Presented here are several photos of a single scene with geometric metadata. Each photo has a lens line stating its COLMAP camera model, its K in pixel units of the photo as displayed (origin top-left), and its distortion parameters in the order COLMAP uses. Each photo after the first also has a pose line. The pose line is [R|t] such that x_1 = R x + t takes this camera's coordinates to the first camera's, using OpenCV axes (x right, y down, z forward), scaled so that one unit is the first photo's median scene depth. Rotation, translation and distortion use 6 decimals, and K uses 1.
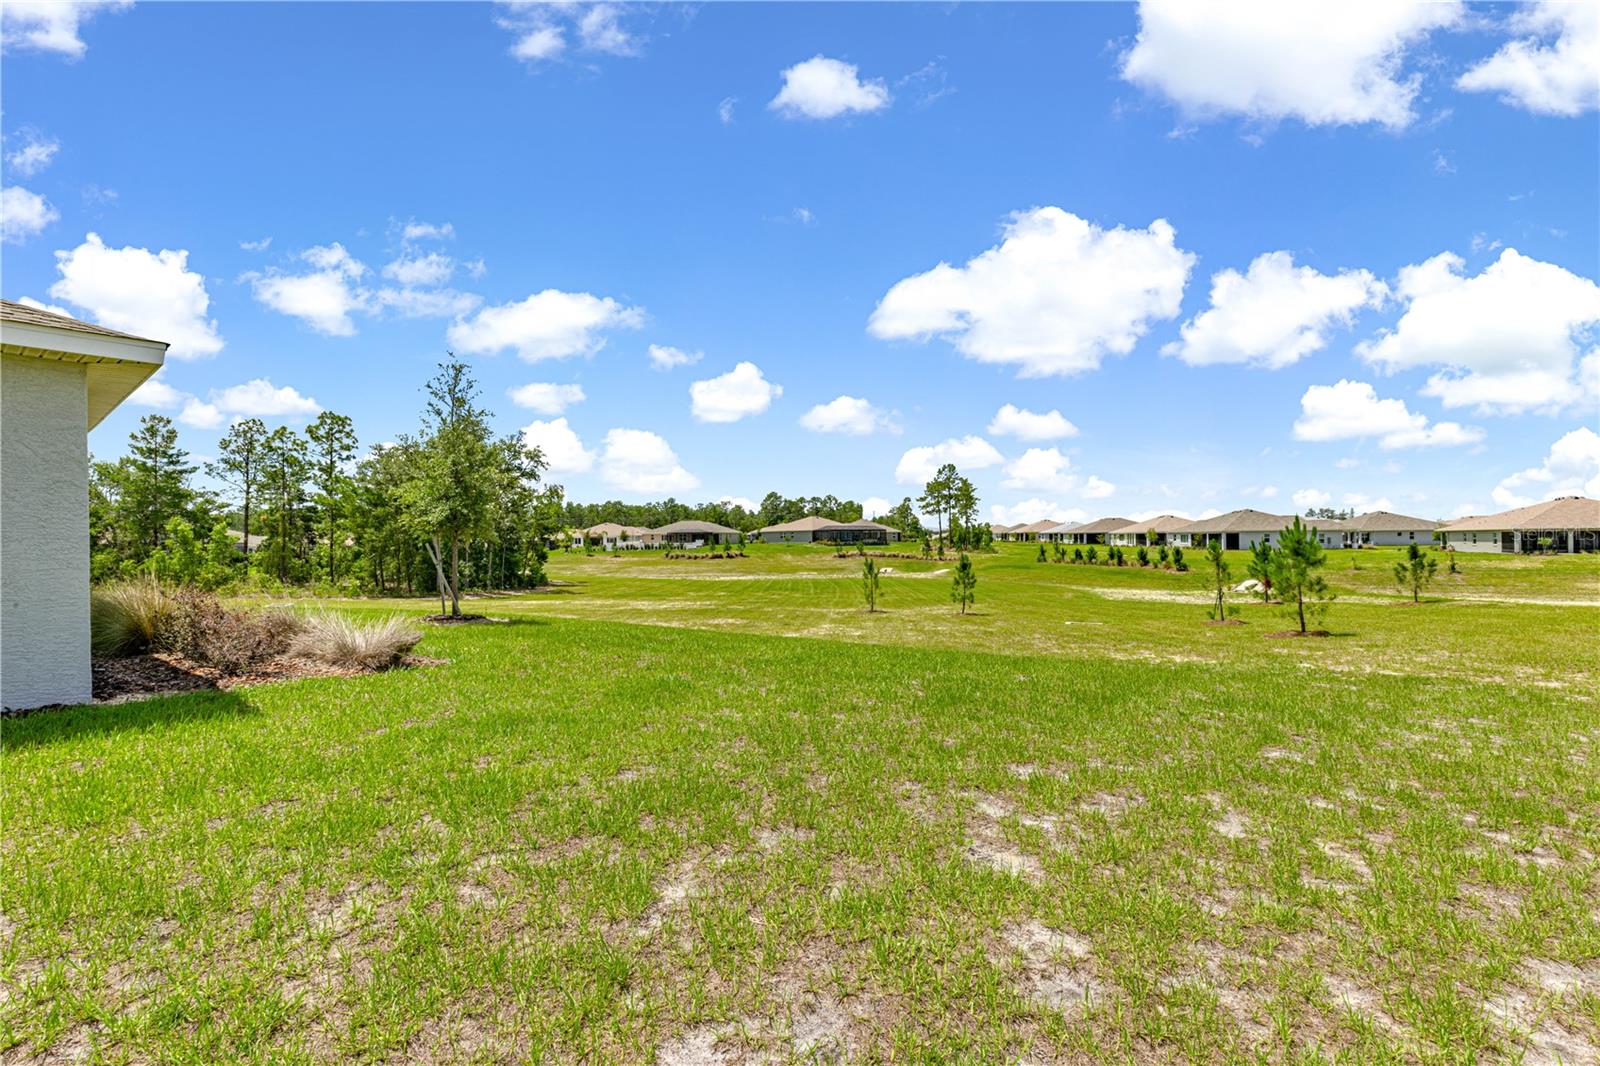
lens RADIAL K [[718.0, 0, 806.2], [0, 718.0, 535.1], [0, 0, 1]] dist [0.010461, -0.000415]
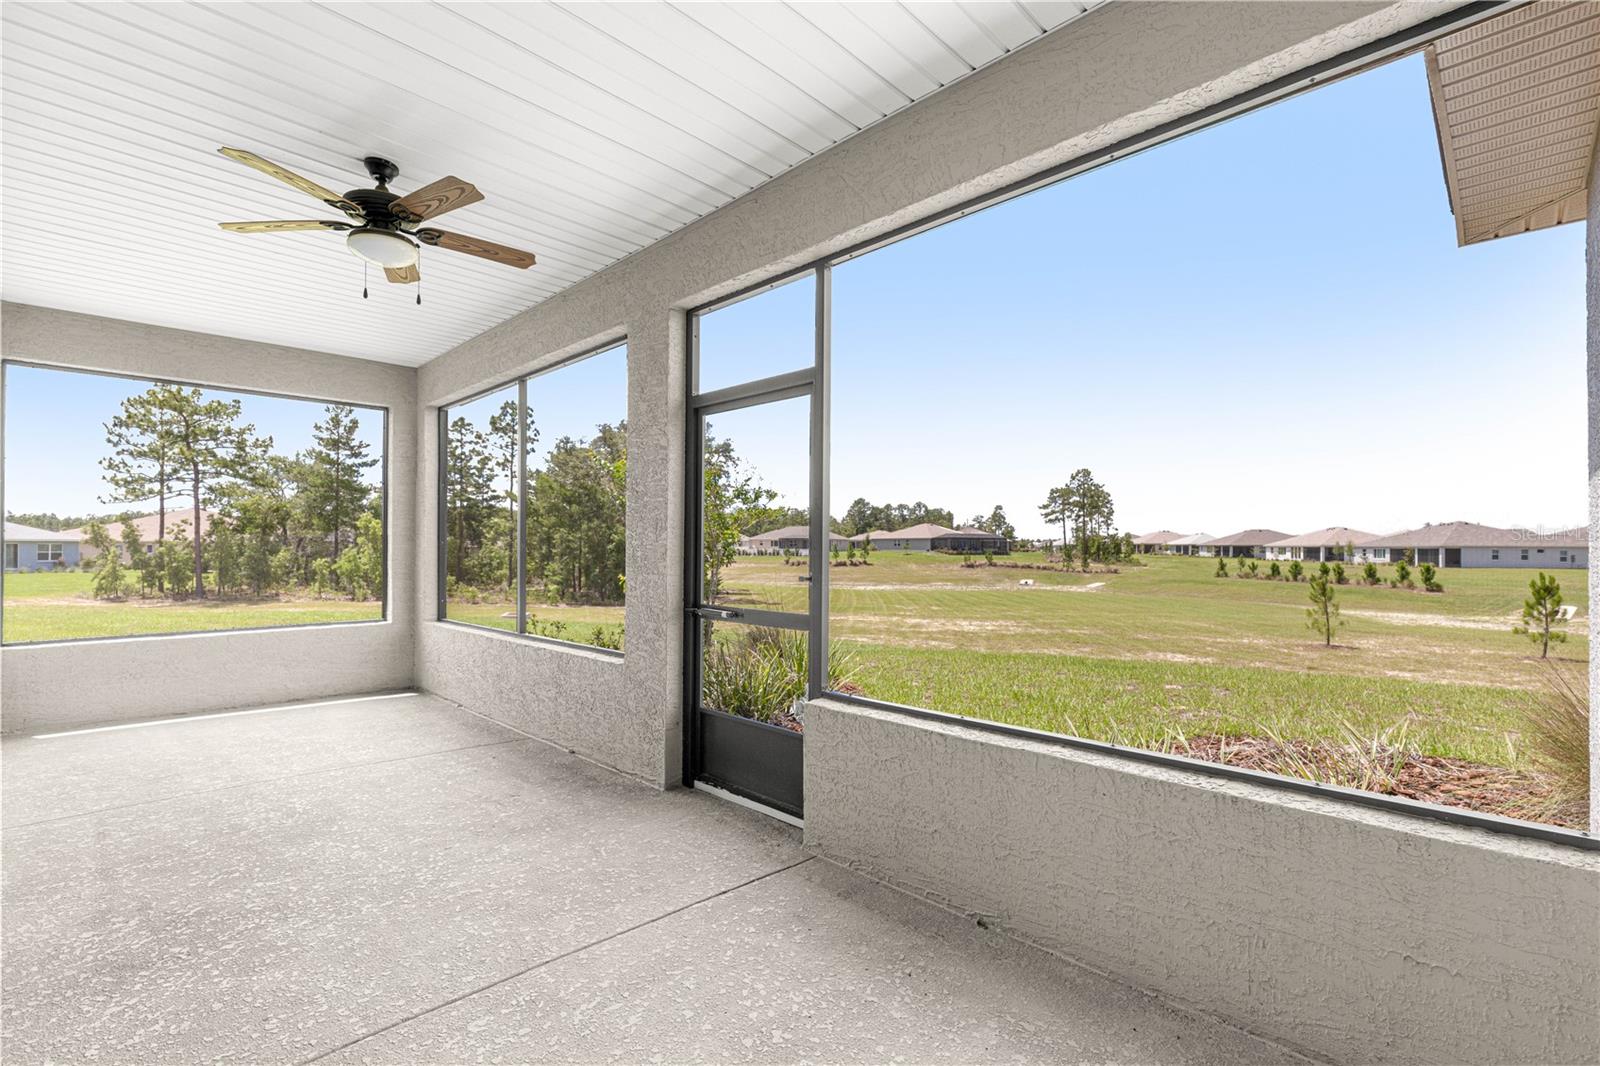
lens RADIAL K [[715.9, 0, 804.6], [0, 715.9, 546.6], [0, 0, 1]] dist [0.008785, -0.000054]
pose [[0.996429, 0.015966, -0.082912, -0.088522], [-0.015497, 0.999860, 0.006302, 0.001519], [0.083001, -0.004994, 0.996537, 0.049291]]
